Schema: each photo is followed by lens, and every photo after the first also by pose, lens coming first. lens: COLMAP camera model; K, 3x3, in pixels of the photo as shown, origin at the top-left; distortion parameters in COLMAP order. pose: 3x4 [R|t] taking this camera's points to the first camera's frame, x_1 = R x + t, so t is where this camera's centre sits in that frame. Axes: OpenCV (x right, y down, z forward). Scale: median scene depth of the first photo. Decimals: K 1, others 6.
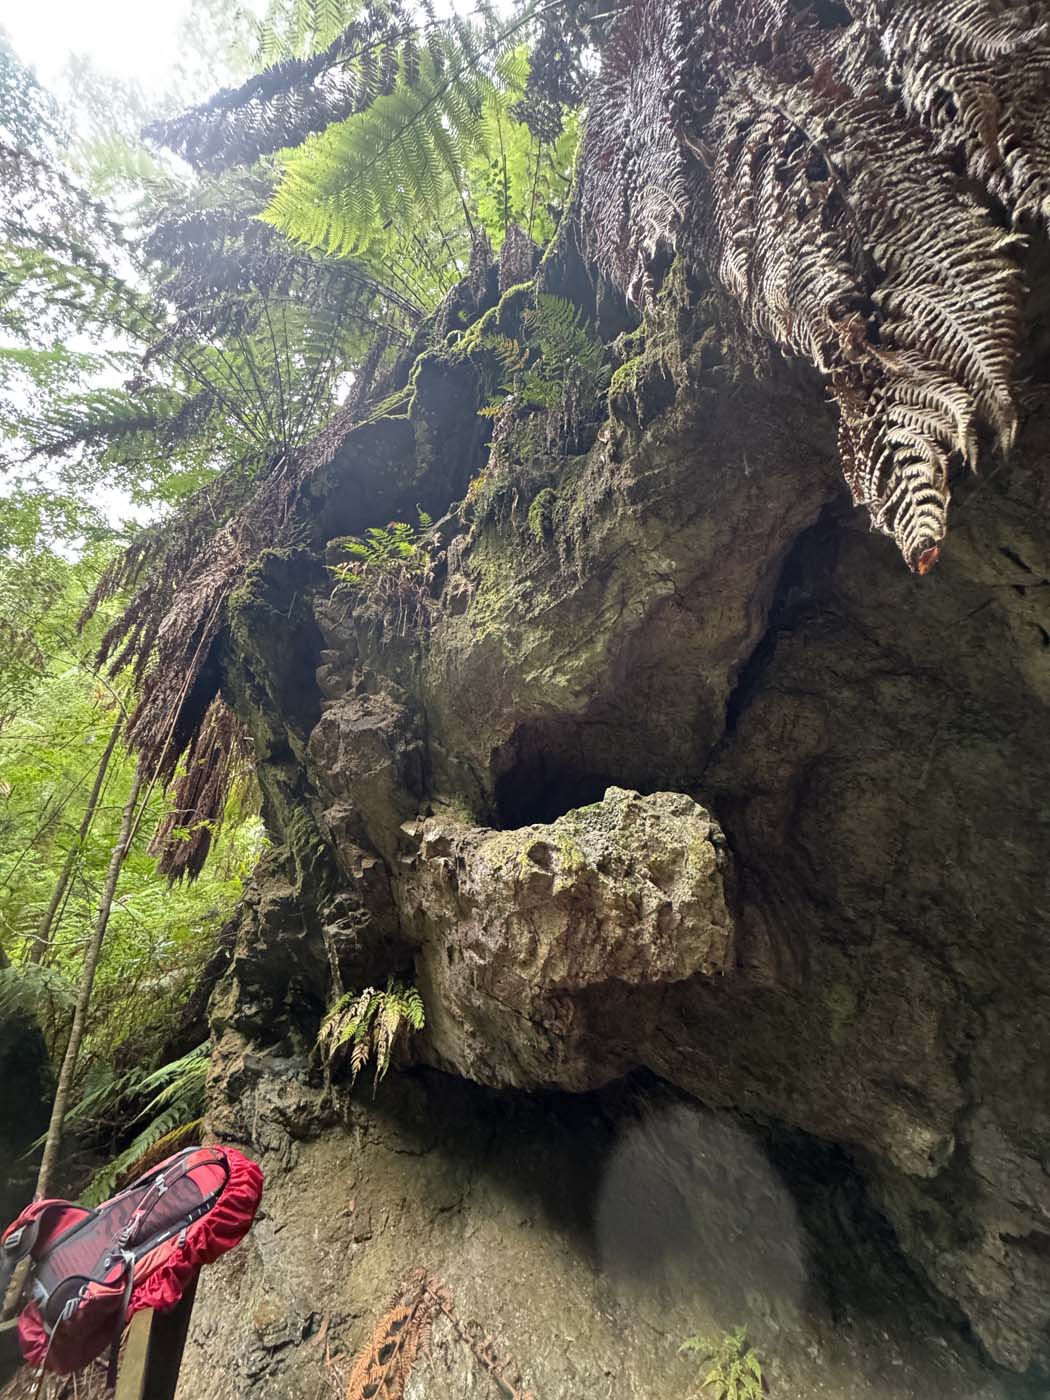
lens RADIAL K [[555.9, 0, 525.0], [0, 555.9, 700.0], [0, 0, 1]] dist [-0.000088, -0.000080]
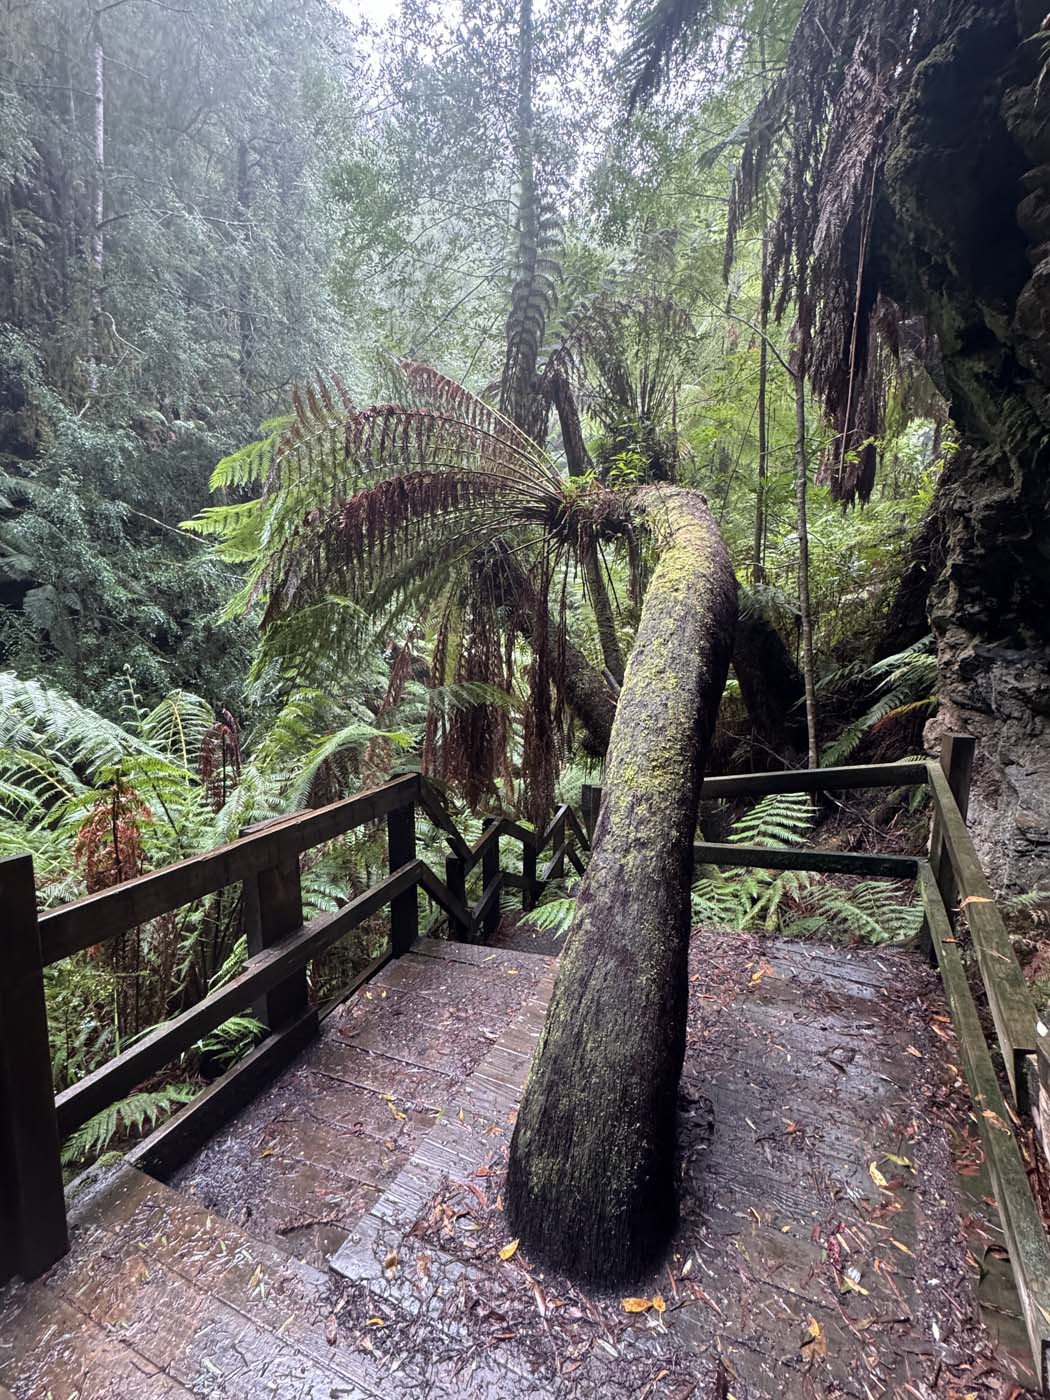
lens RADIAL K [[624.9, 0, 525.0], [0, 624.9, 700.0], [0, 0, 1]] dist [-0.003183, -0.000339]
pose [[0.550631, 0.110524, -0.827400, 0.031794], [0.392211, 0.840717, 0.373317, -0.066014], [0.736869, -0.530075, 0.419576, -0.200255]]
